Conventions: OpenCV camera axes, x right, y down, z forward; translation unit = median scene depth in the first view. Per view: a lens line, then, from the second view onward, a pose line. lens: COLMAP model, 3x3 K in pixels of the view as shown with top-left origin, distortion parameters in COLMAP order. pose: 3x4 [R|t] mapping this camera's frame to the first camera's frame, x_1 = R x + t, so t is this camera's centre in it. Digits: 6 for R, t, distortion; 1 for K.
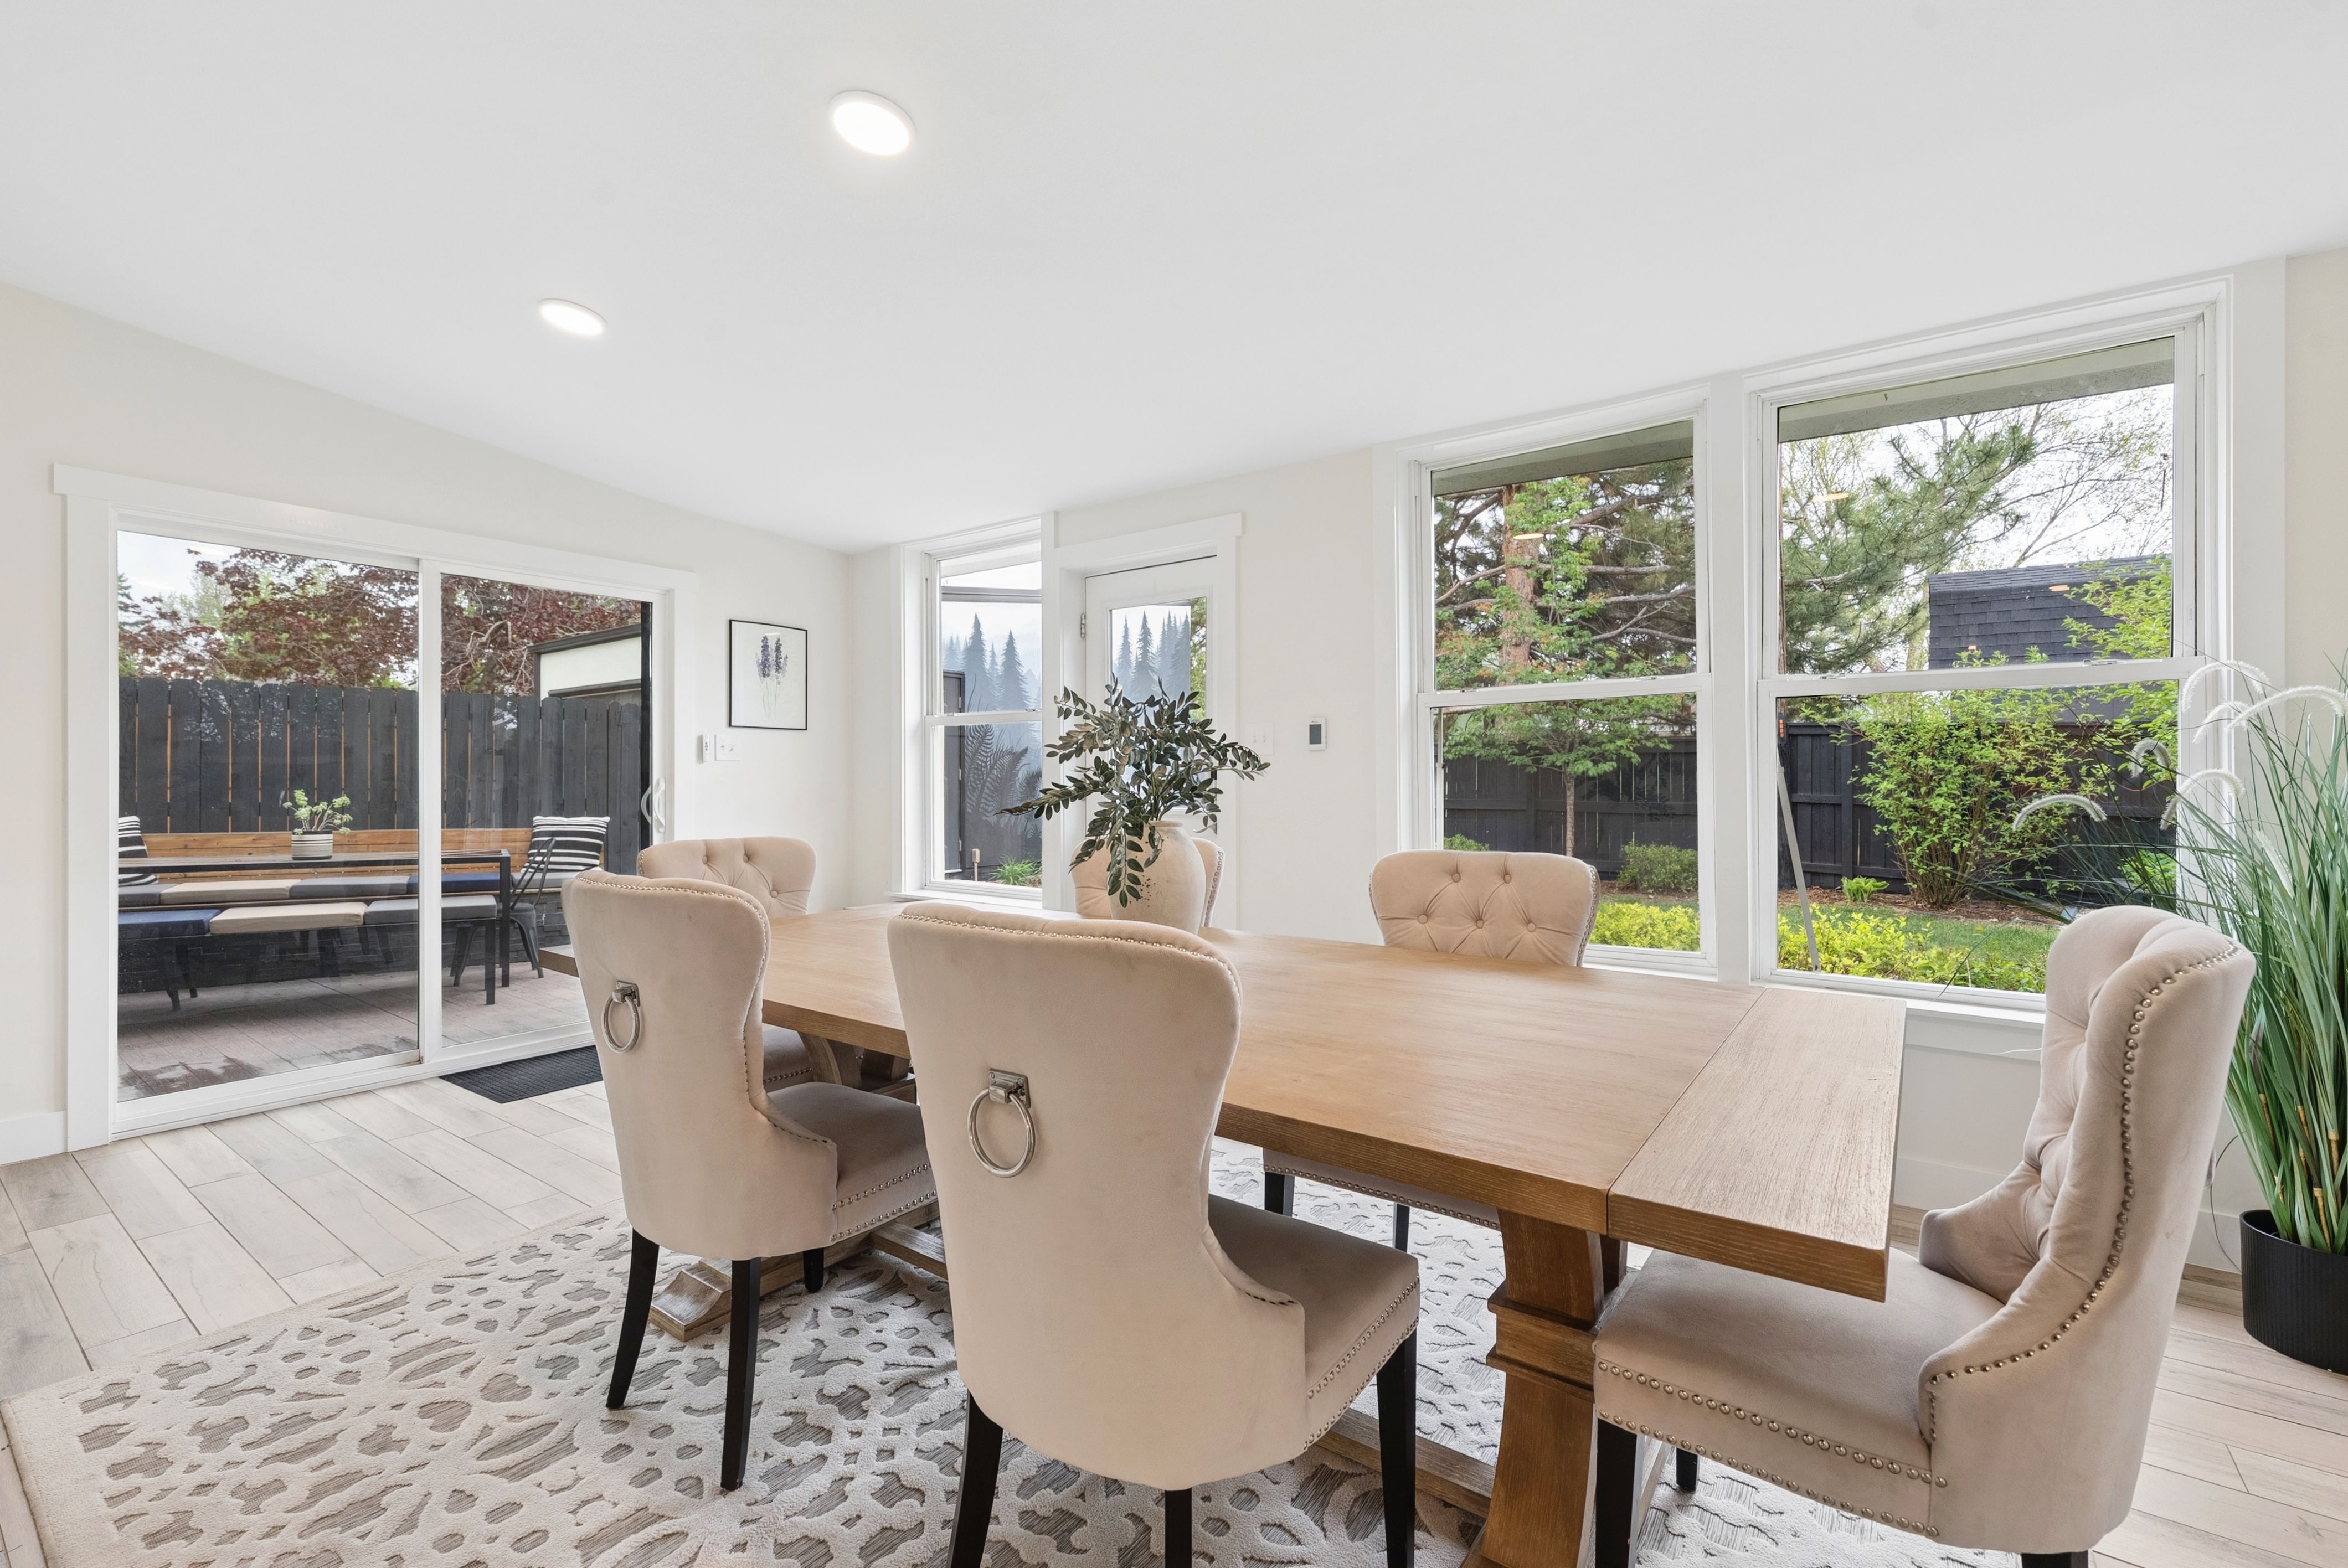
lens RADIAL K [[1033.0, 0, 1172.8], [0, 1033.0, 785.2], [0, 0, 1]] dist [0.000897, 0.000005]
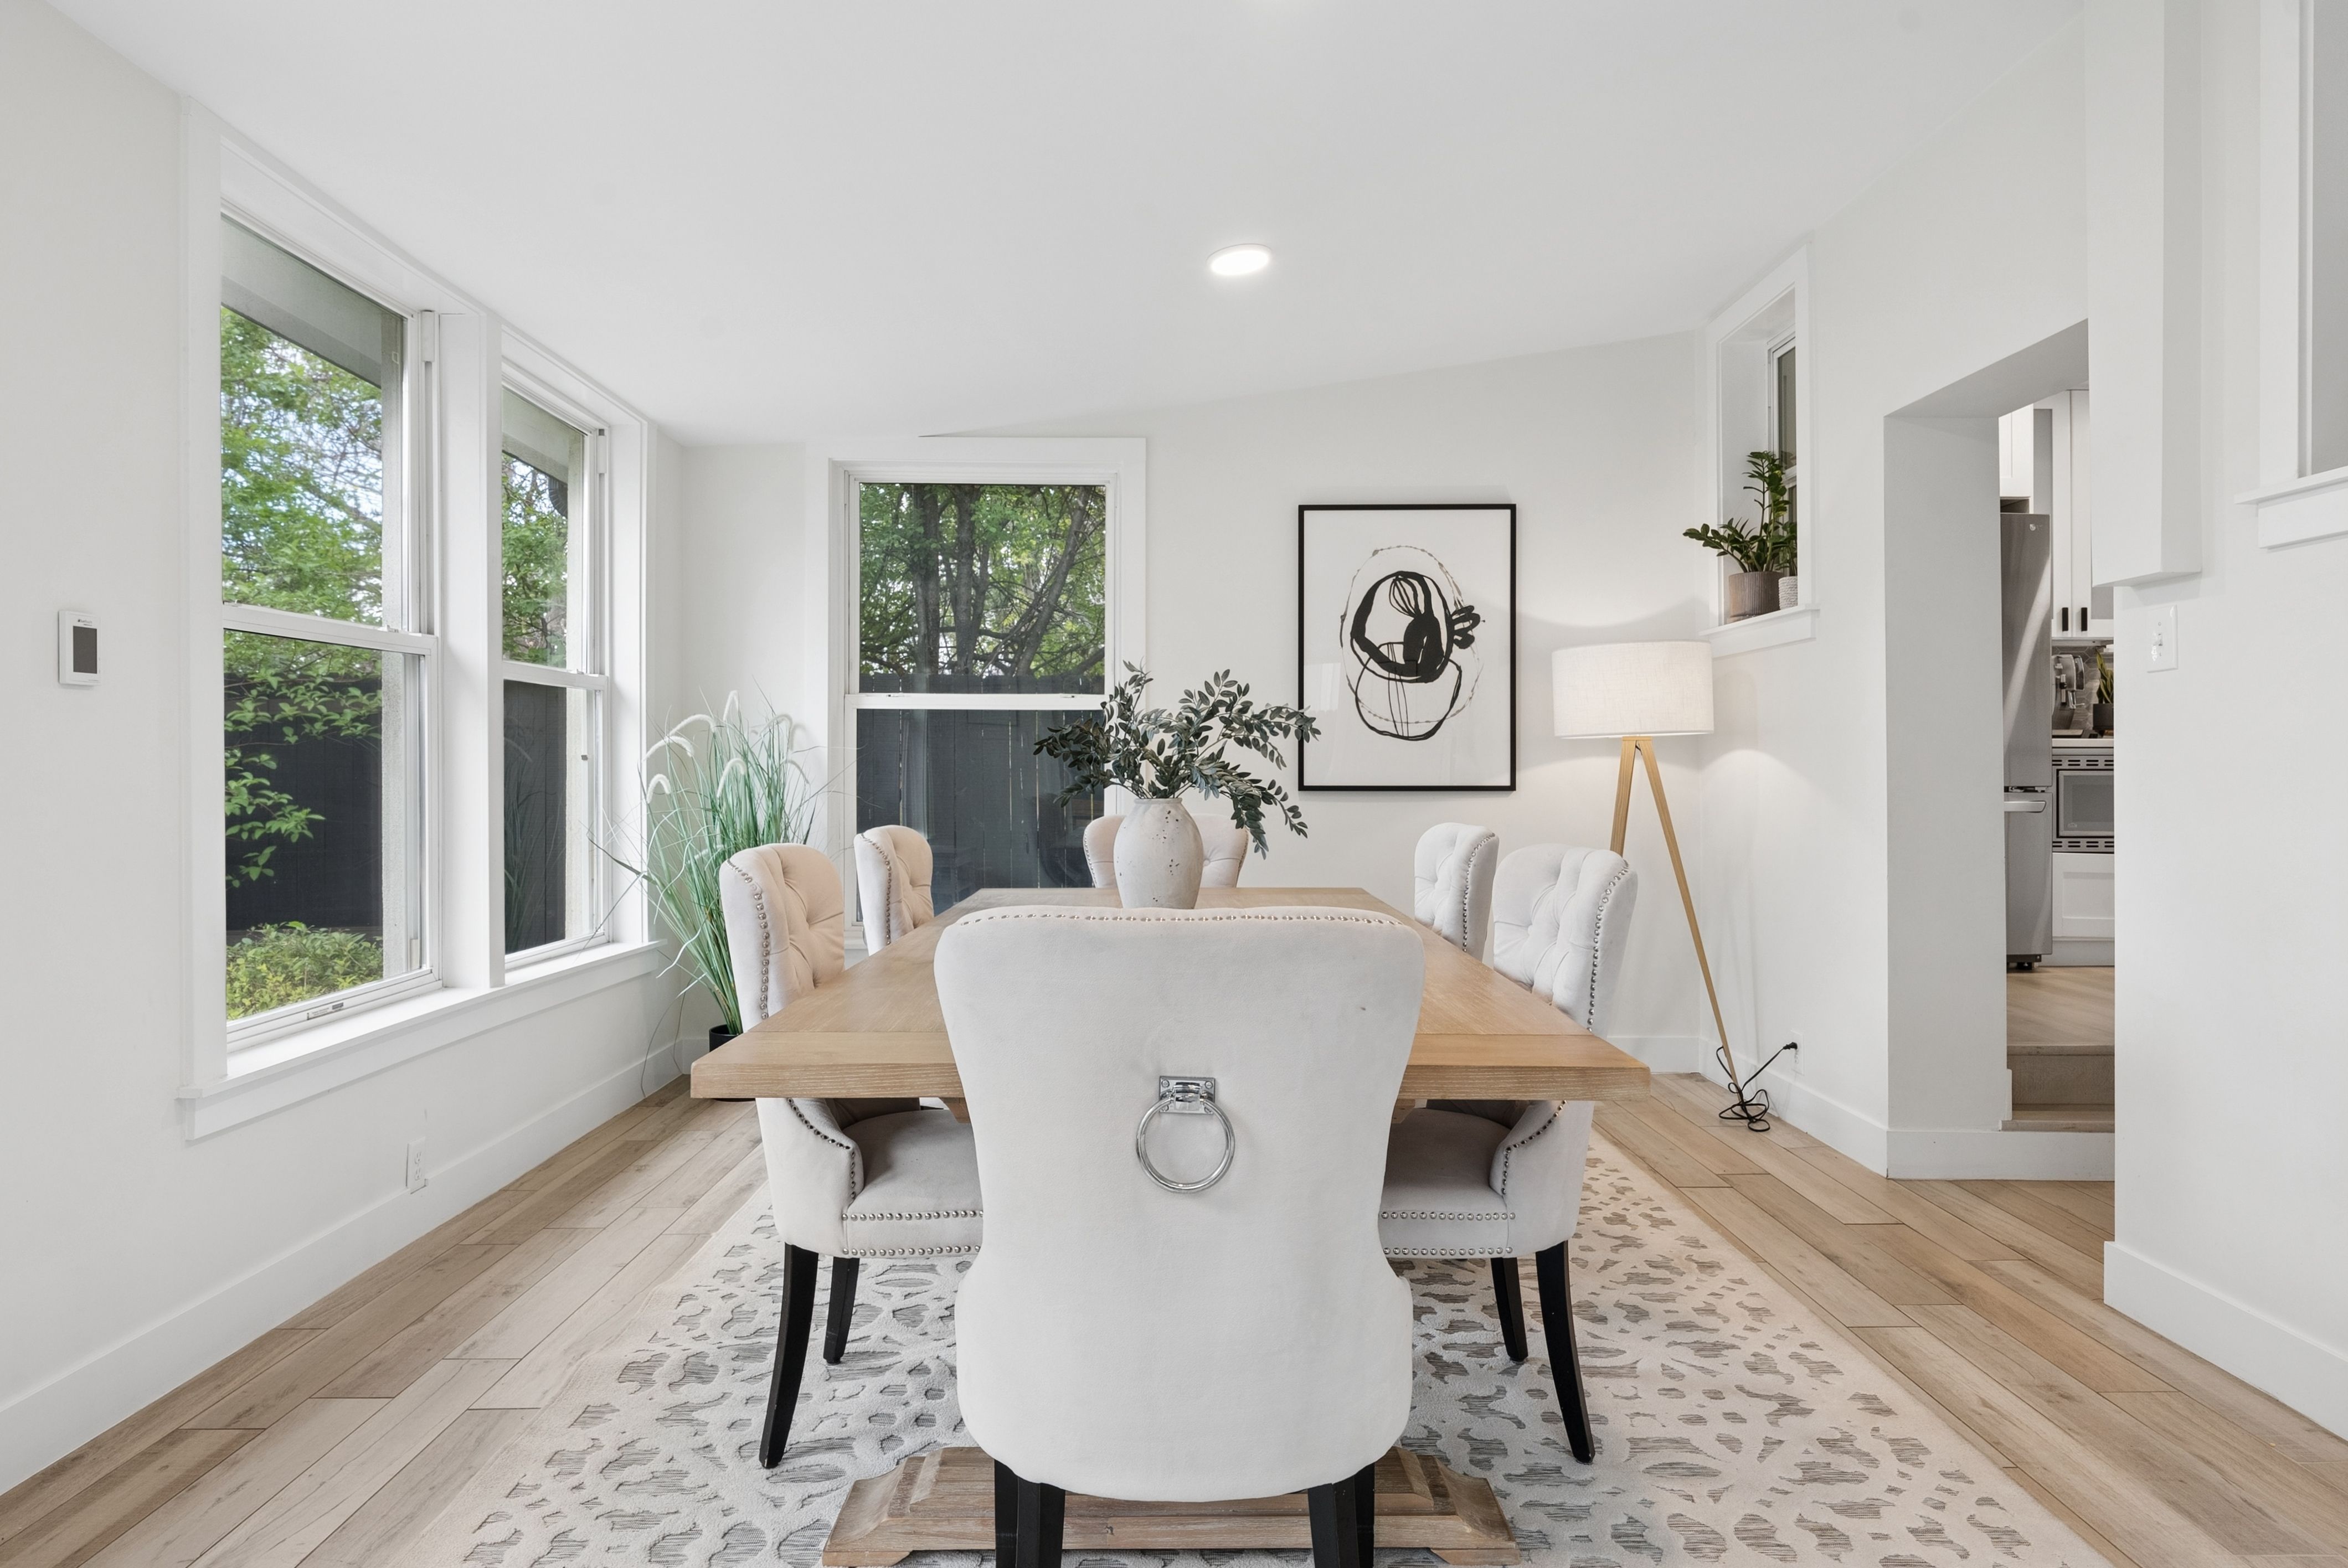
lens RADIAL K [[1390.7, 0, 1172.7], [0, 1390.7, 780.2], [0, 0, 1]] dist [0.006112, -0.003084]
pose [[-0.615441, -0.003303, 0.788176, -1.382346], [-0.002451, 0.999994, 0.002277, 0.010321], [-0.788179, -0.000531, -0.615446, 2.205968]]
